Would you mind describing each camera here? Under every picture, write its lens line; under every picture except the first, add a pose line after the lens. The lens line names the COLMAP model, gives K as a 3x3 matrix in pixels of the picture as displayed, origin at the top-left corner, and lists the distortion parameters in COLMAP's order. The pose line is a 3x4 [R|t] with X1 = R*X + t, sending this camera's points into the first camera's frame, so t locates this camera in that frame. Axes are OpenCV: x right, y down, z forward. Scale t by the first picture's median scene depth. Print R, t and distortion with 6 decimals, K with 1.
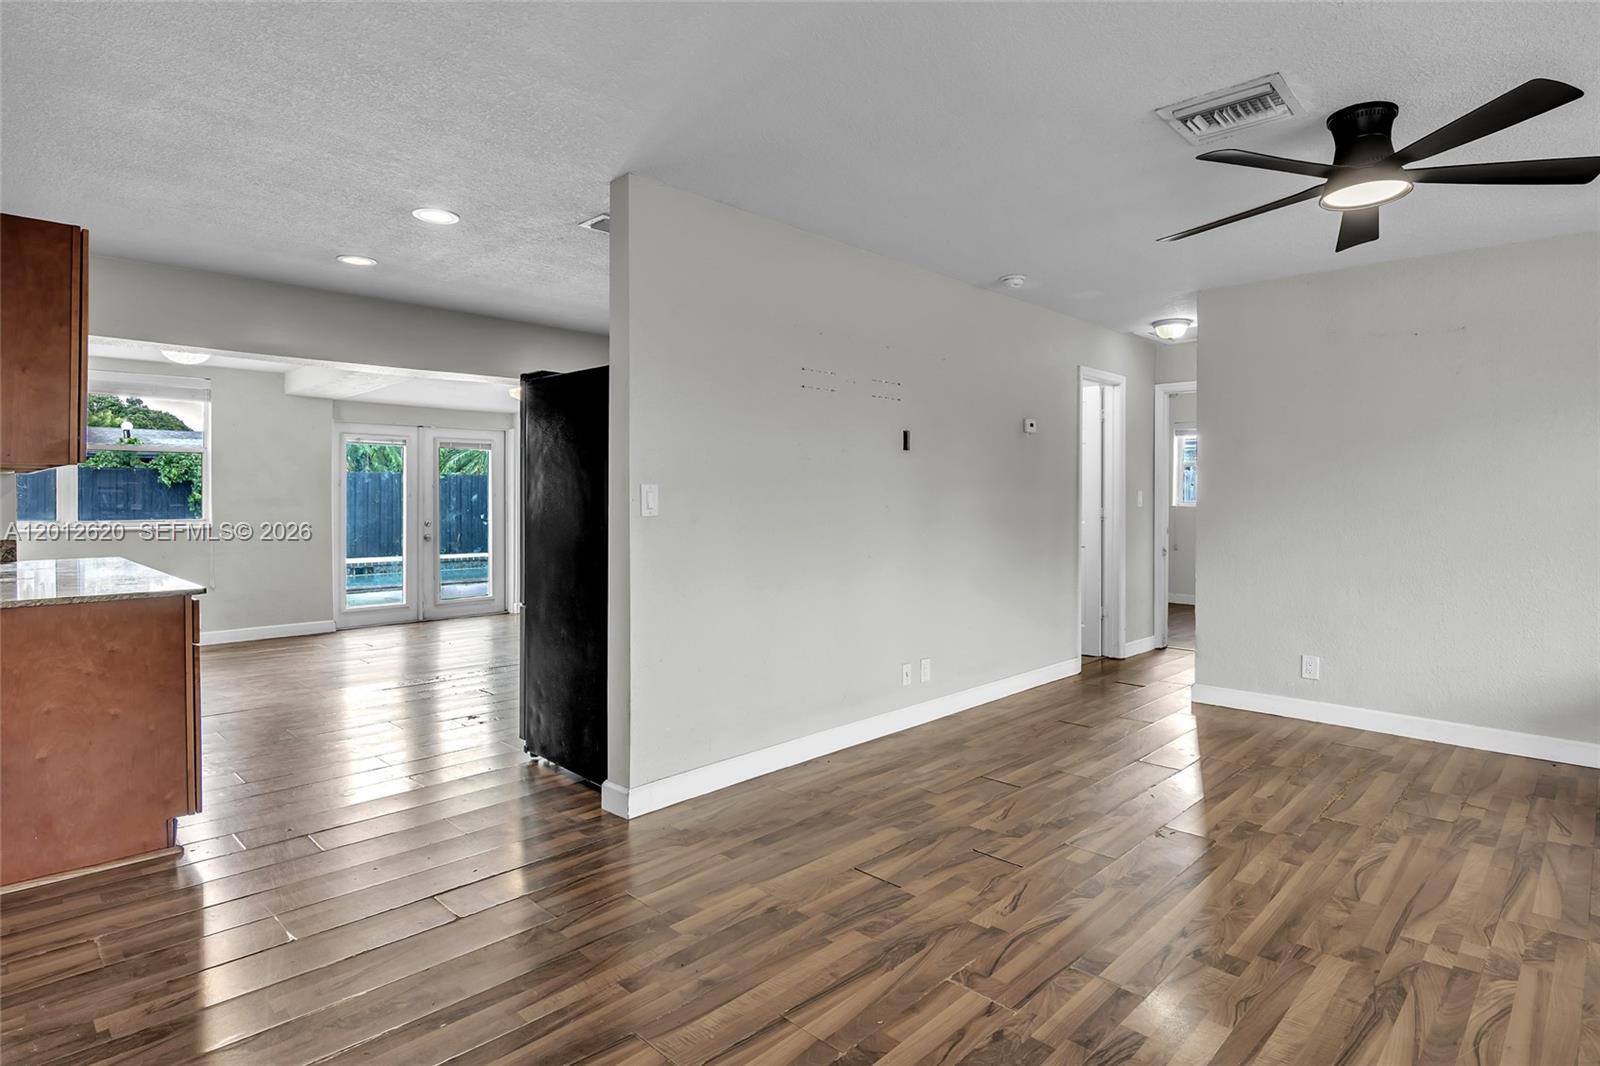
lens RADIAL K [[853.7, 0, 790.6], [0, 853.7, 402.1], [0, 0, 1]] dist [-0.018120, -0.002352]
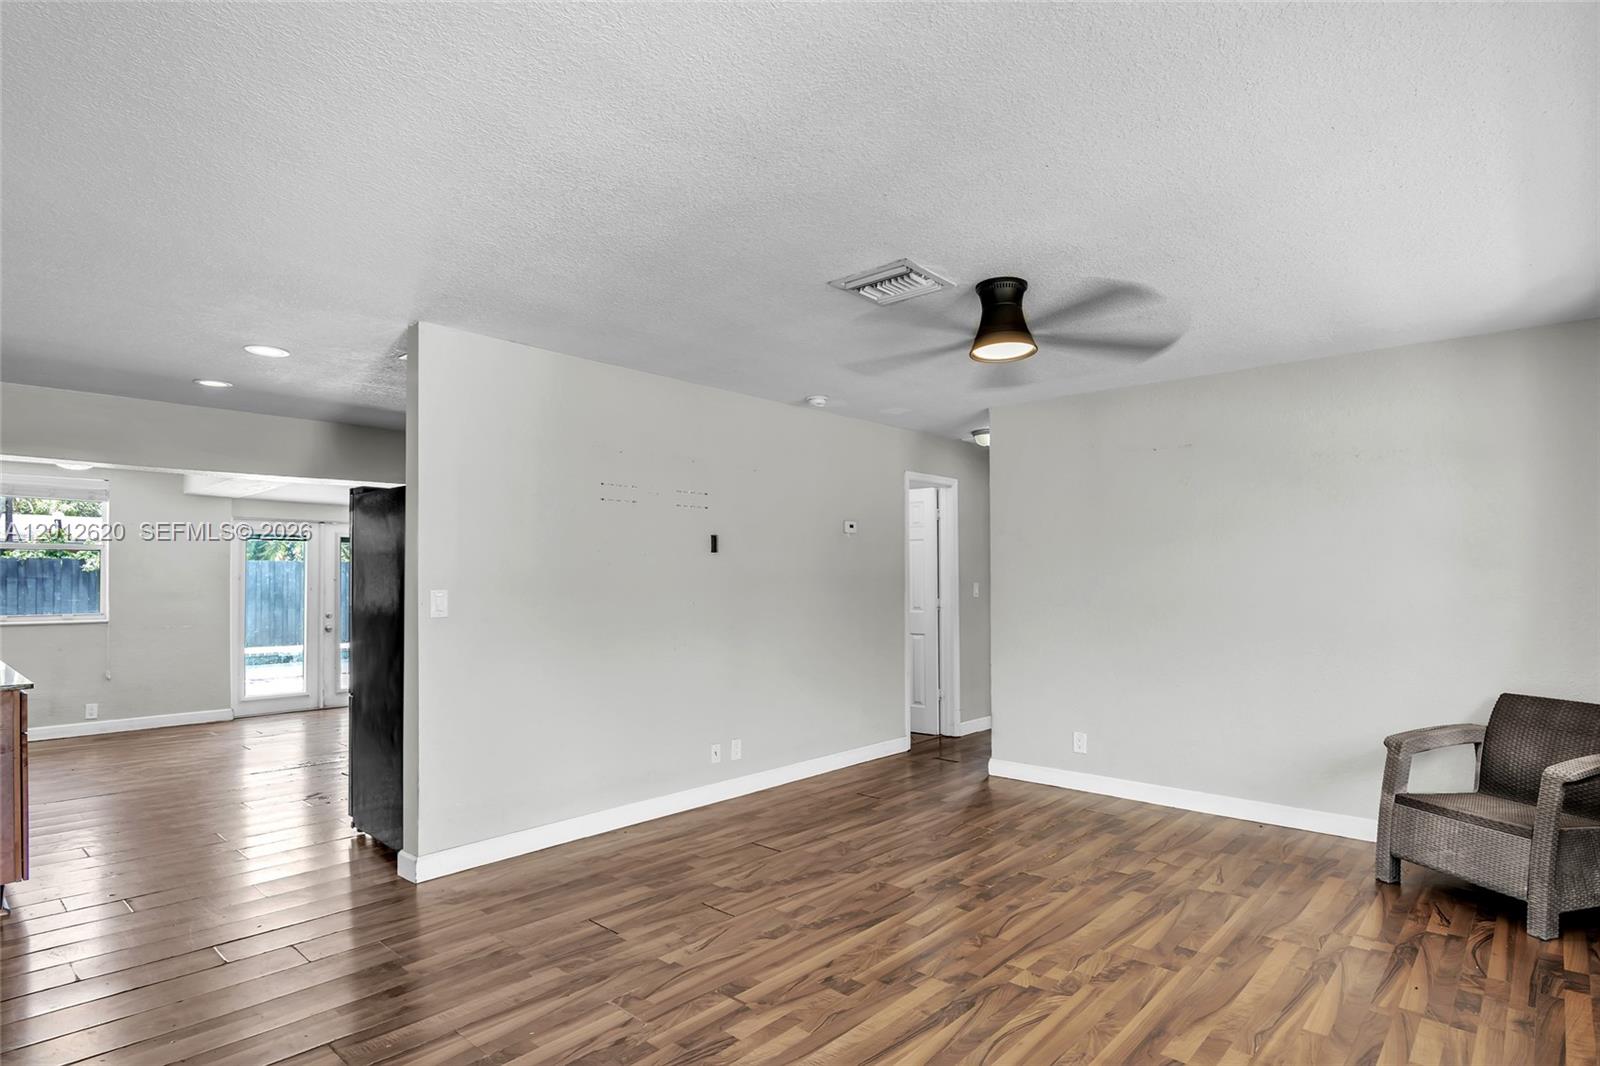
lens RADIAL K [[846.2, 0, 799.9], [0, 846.2, 464.6], [0, 0, 1]] dist [-0.022535, -0.002511]
pose [[0.998888, 0.000092, 0.047150, 0.267320], [0.001006, 0.999729, -0.023266, -0.045409], [-0.047139, 0.023287, 0.998617, -0.161455]]
